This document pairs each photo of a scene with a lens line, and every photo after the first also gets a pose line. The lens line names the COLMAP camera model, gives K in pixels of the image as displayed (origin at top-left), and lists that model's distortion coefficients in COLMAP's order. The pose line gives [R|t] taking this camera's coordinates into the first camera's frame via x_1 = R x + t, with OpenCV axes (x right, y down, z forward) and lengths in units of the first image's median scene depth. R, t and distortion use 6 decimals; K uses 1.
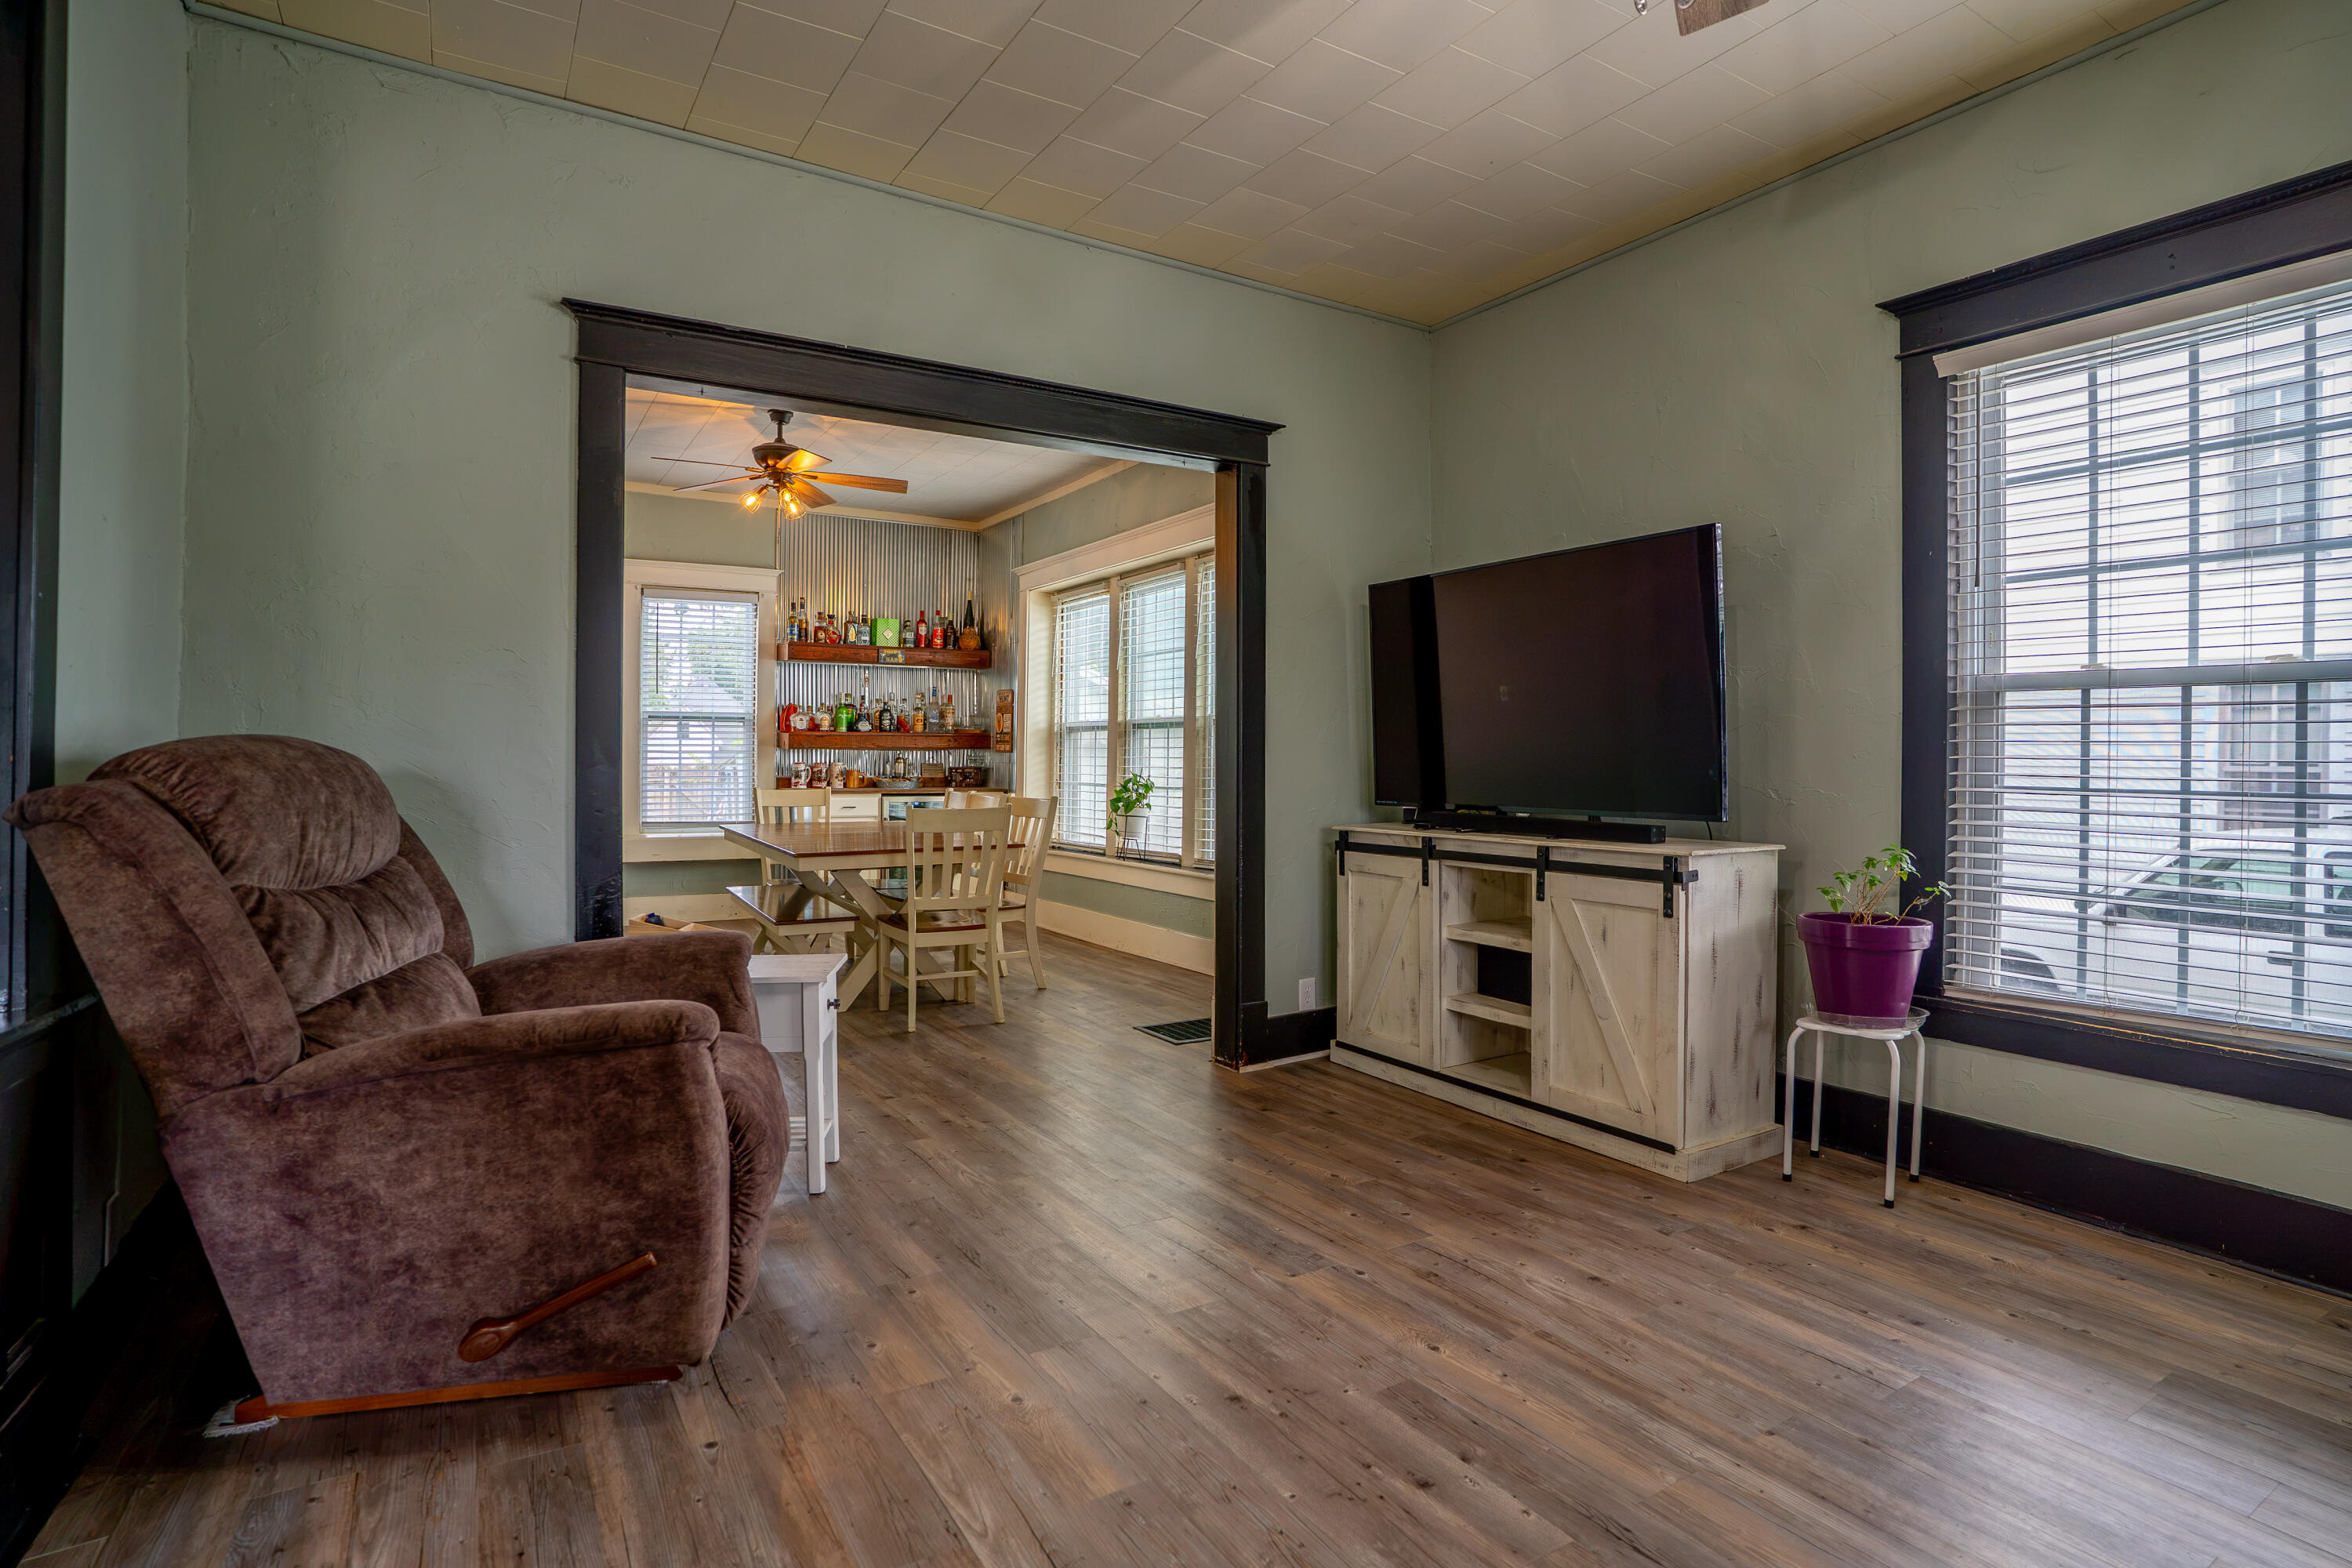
lens RADIAL K [[1175.8, 0, 1187.9], [0, 1175.8, 768.0], [0, 0, 1]] dist [-0.063240, 0.029492]
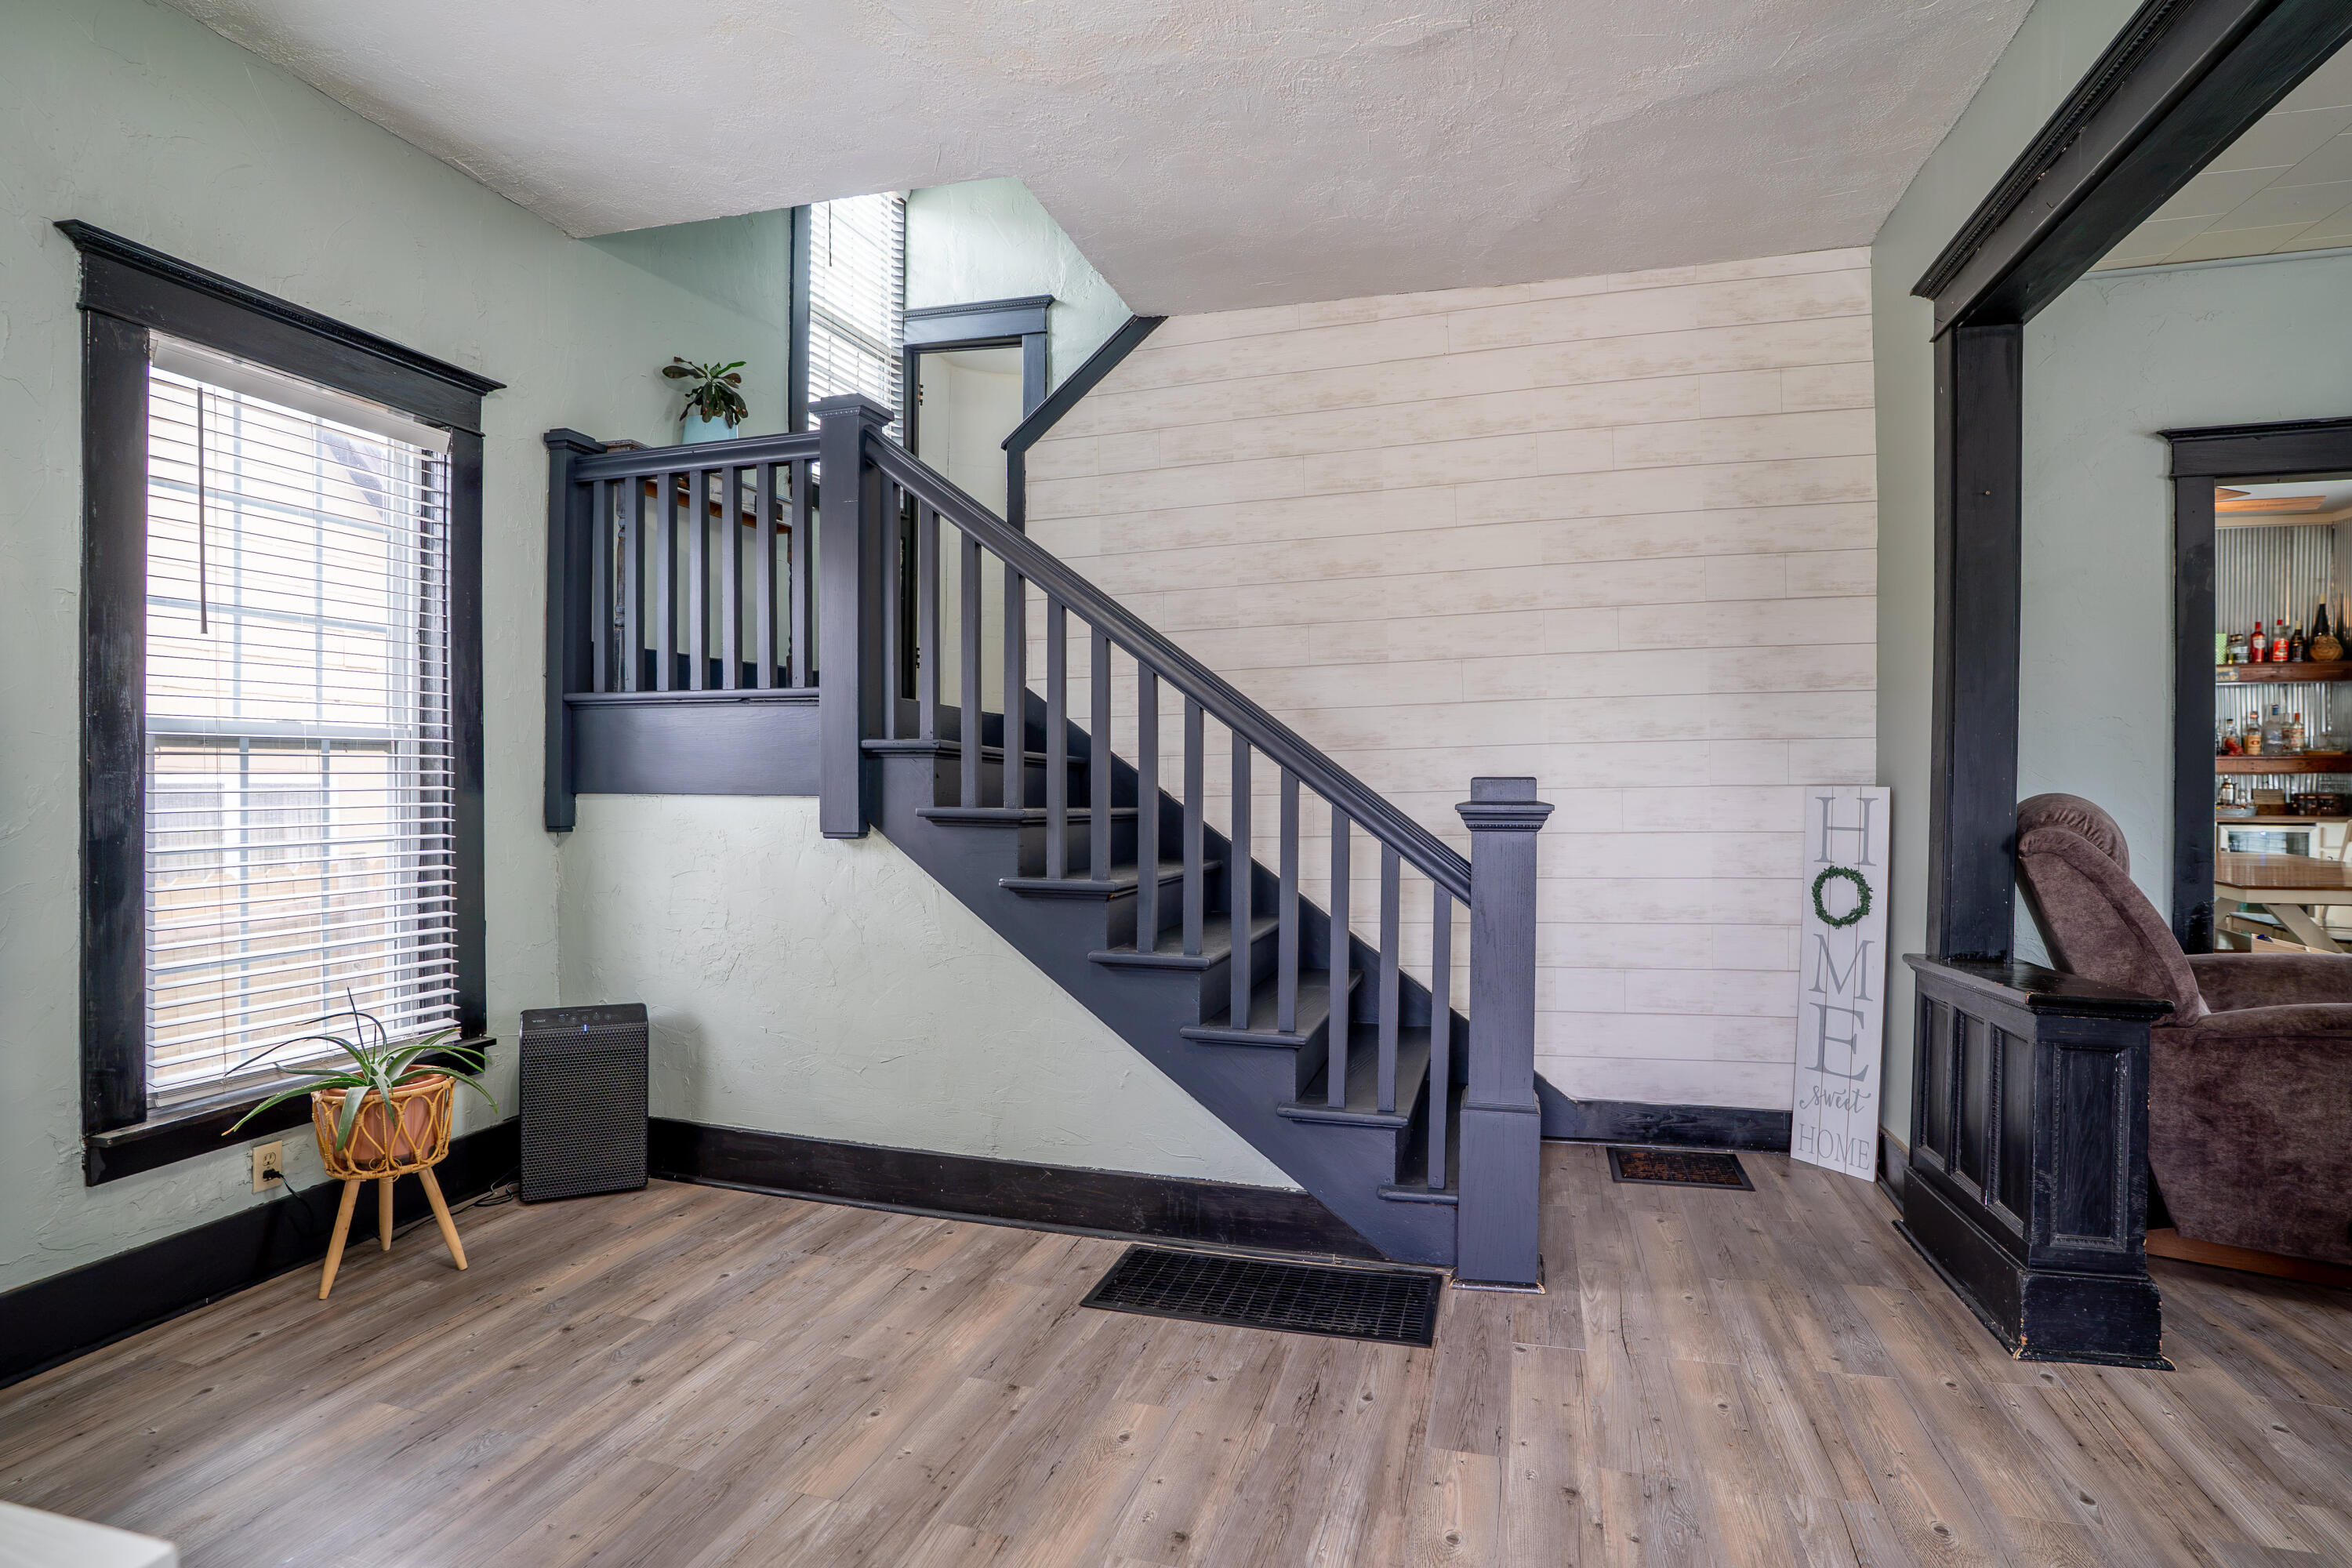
lens RADIAL K [[1151.1, 0, 1176.0], [0, 1151.1, 784.0], [0, 0, 1]] dist [-0.013093, 0.001219]
pose [[0.657797, 0.001810, -0.753193, -0.120979], [0.001429, 0.999992, 0.003651, -0.013455], [0.753194, -0.003478, 0.657790, -0.231223]]
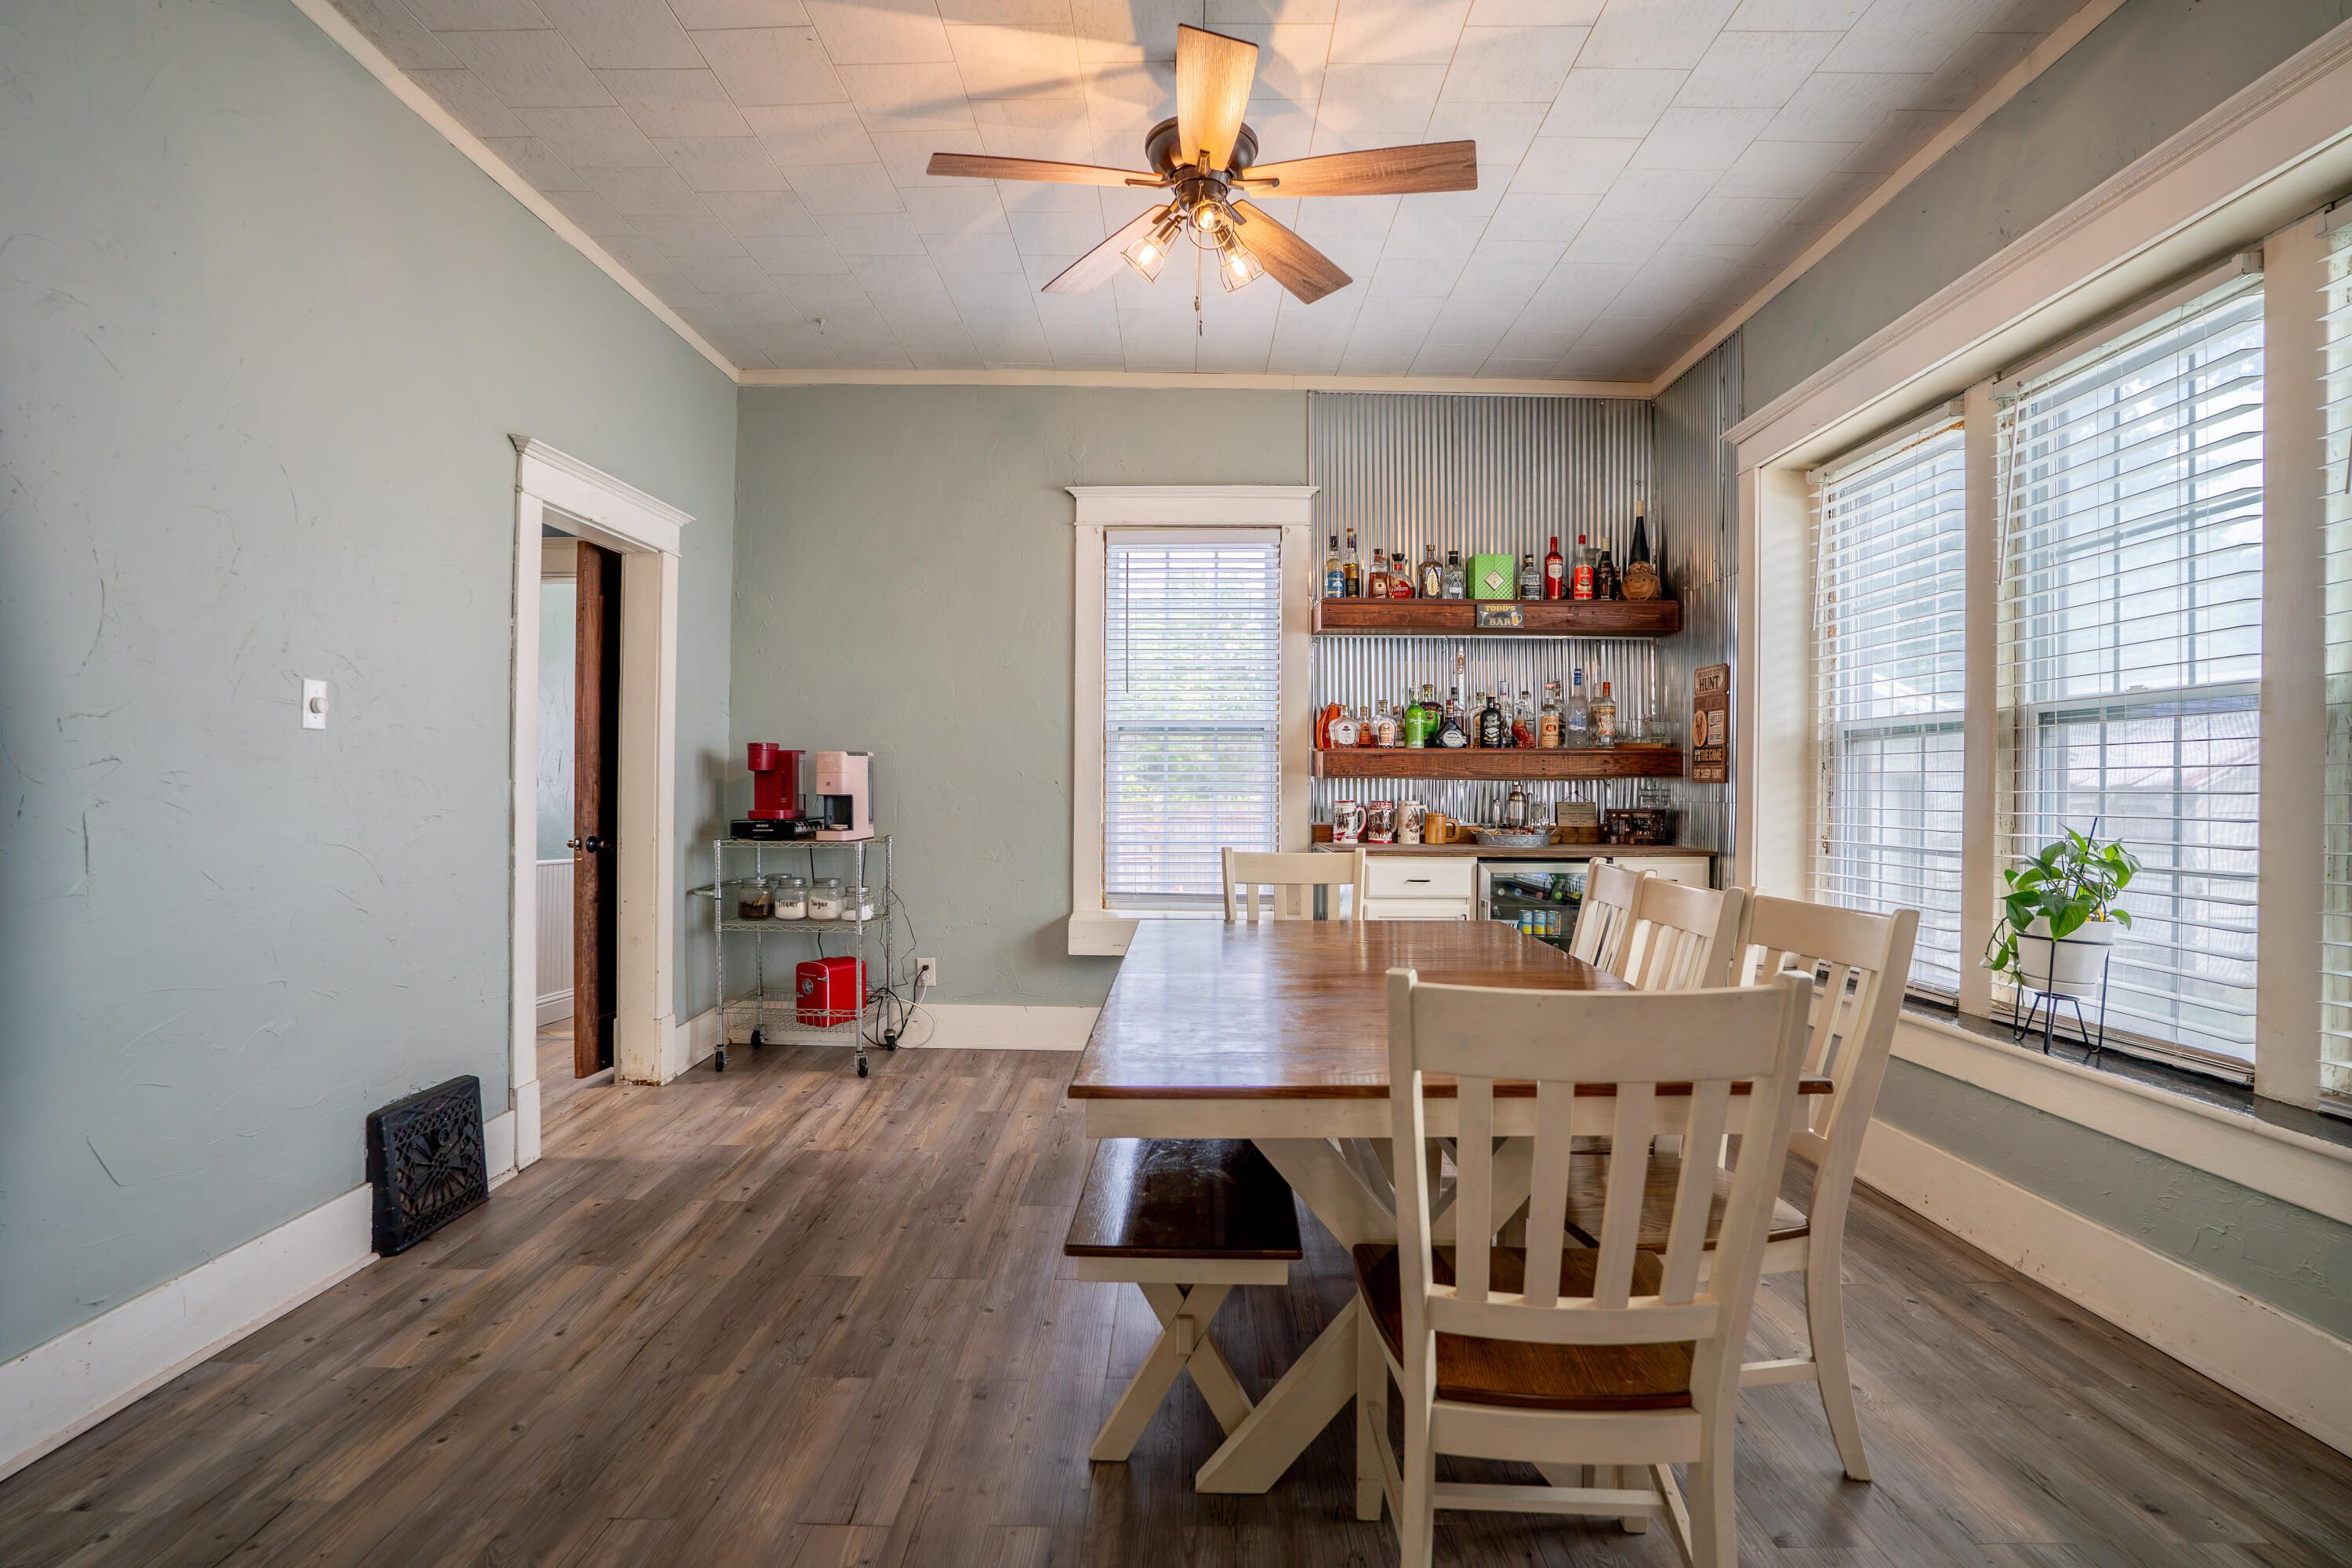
lens RADIAL K [[1175.8, 0, 1187.9], [0, 1175.8, 768.0], [0, 0, 1]] dist [-0.063240, 0.029492]
pose [[0.847583, -0.009961, -0.530569, -0.081789], [-0.006146, 0.999573, -0.028584, -0.003681], [0.530627, 0.027488, 0.847159, 0.450483]]
